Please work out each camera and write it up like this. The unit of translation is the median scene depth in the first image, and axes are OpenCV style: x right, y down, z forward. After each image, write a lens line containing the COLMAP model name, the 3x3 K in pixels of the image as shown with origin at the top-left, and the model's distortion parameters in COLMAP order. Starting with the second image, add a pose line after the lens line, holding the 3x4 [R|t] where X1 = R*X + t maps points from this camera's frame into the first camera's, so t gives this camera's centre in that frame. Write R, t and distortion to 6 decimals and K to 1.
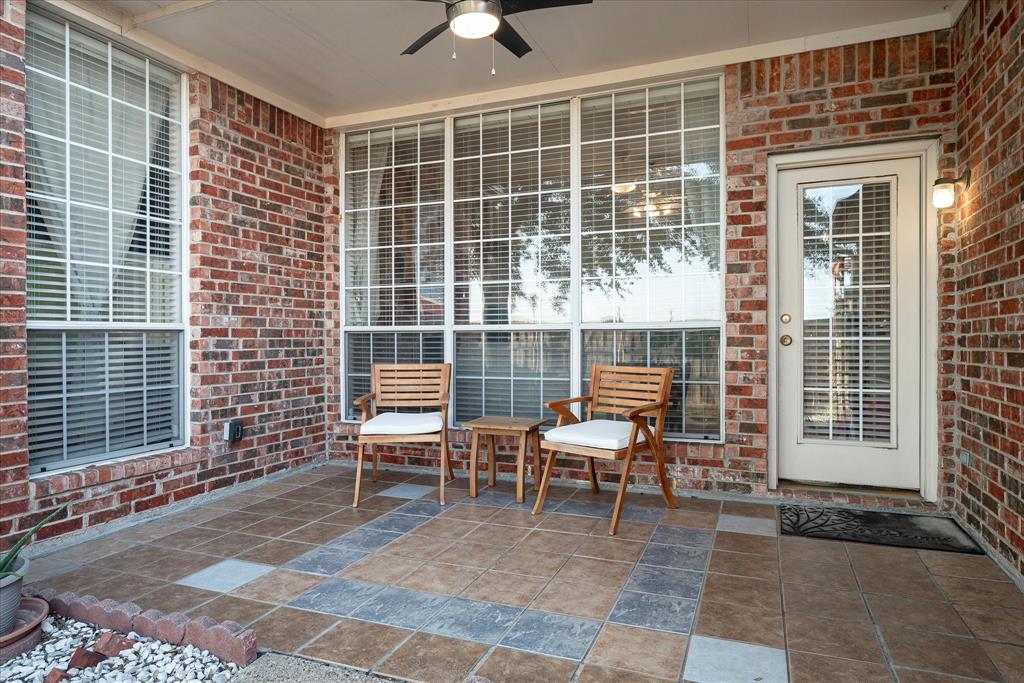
lens RADIAL K [[618.1, 0, 512.0], [0, 618.1, 341.5], [0, 0, 1]] dist [-0.003051, -0.002028]
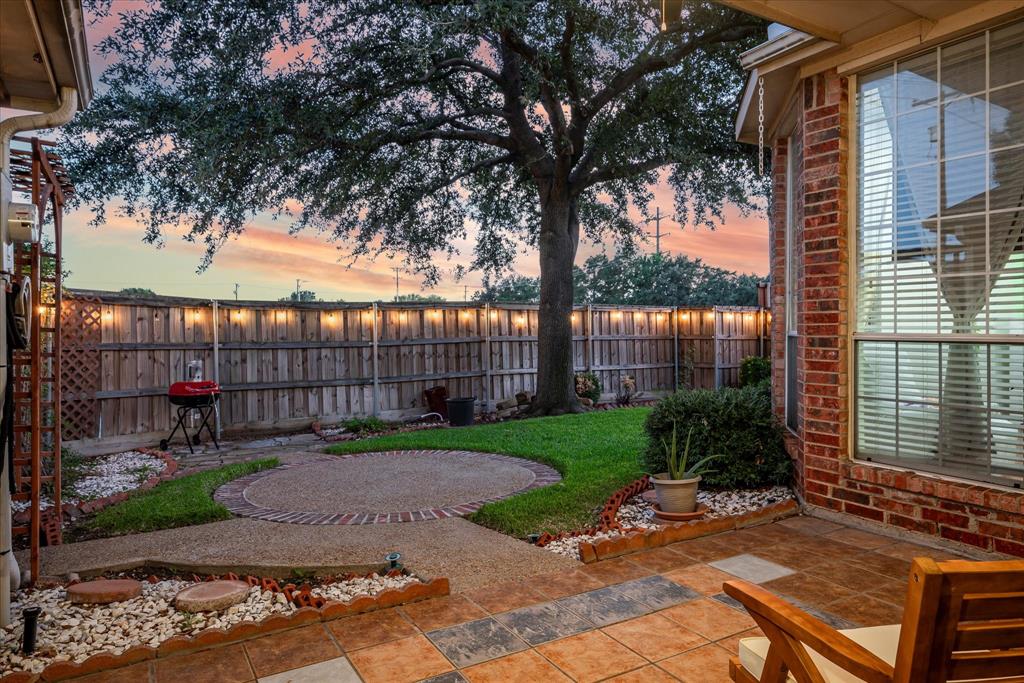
lens RADIAL K [[647.7, 0, 506.8], [0, 647.7, 324.2], [0, 0, 1]] dist [0.006671, 0.002397]
pose [[-0.611690, 0.007066, -0.791066, 0.511855], [-0.001218, 0.999951, 0.009873, -0.048969], [0.791096, 0.007003, -0.611651, 0.962227]]
